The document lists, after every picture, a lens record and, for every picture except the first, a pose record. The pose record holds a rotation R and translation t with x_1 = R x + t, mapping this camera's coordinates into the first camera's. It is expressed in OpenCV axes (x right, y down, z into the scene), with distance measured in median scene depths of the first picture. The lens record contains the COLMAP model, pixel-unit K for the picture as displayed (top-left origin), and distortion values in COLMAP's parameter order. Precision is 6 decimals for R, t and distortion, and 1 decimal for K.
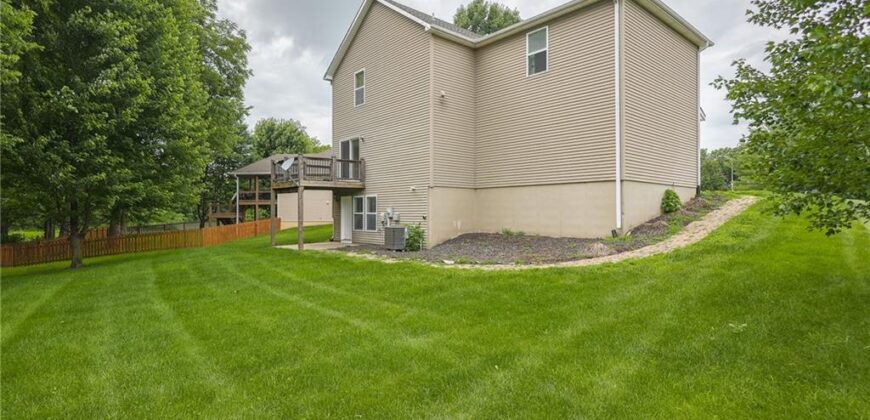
lens RADIAL K [[433.7, 0, 447.2], [0, 433.7, 202.0], [0, 0, 1]] dist [0.000787, 0.000087]
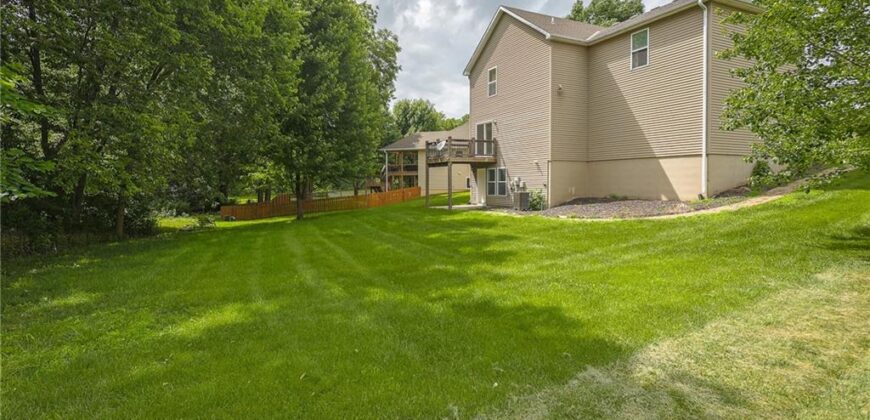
lens RADIAL K [[433.7, 0, 447.2], [0, 433.7, 202.0], [0, 0, 1]] dist [0.000787, 0.000087]
pose [[0.963722, 0.007696, -0.266795, 0.010479], [0.011393, 0.997487, 0.069928, -0.005855], [0.266663, -0.070430, 0.961213, -0.268235]]
